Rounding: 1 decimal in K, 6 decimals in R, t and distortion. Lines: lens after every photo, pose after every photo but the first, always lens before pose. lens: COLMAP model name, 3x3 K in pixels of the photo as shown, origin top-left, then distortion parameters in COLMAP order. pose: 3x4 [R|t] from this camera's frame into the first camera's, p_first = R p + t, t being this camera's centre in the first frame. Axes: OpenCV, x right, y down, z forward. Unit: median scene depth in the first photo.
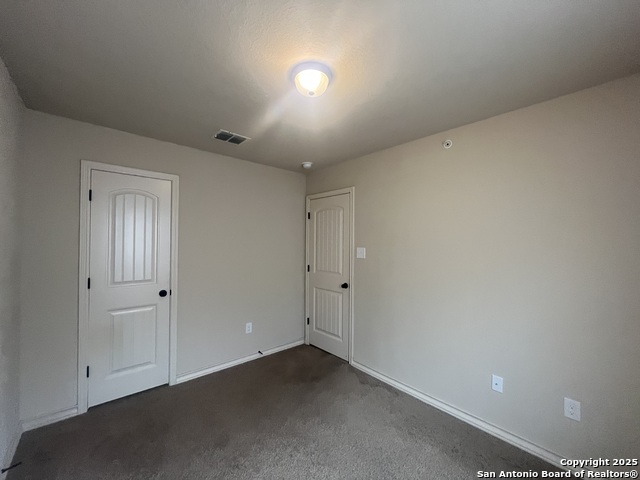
lens RADIAL K [[258.2, 0, 321.8], [0, 258.2, 238.9], [0, 0, 1]] dist [0.001586, -0.000610]
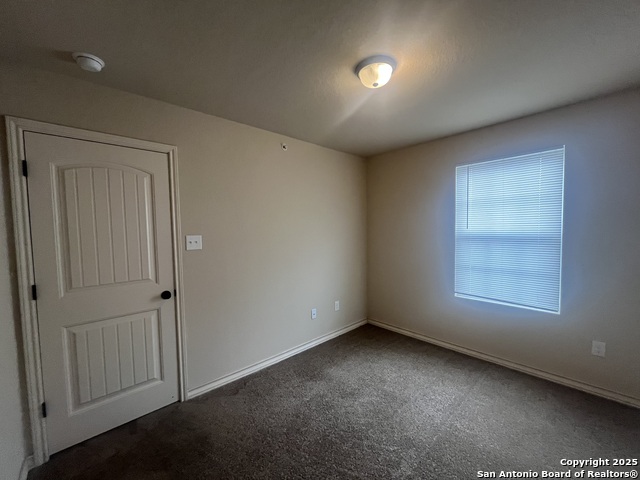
lens RADIAL K [[258.2, 0, 320.3], [0, 258.2, 242.1], [0, 0, 1]] dist [0.001586, -0.000610]
pose [[-0.016609, -0.057767, 0.998192, -0.553038], [0.013302, 0.998229, 0.057990, 0.014574], [-0.999774, 0.014241, -0.015811, 0.605719]]
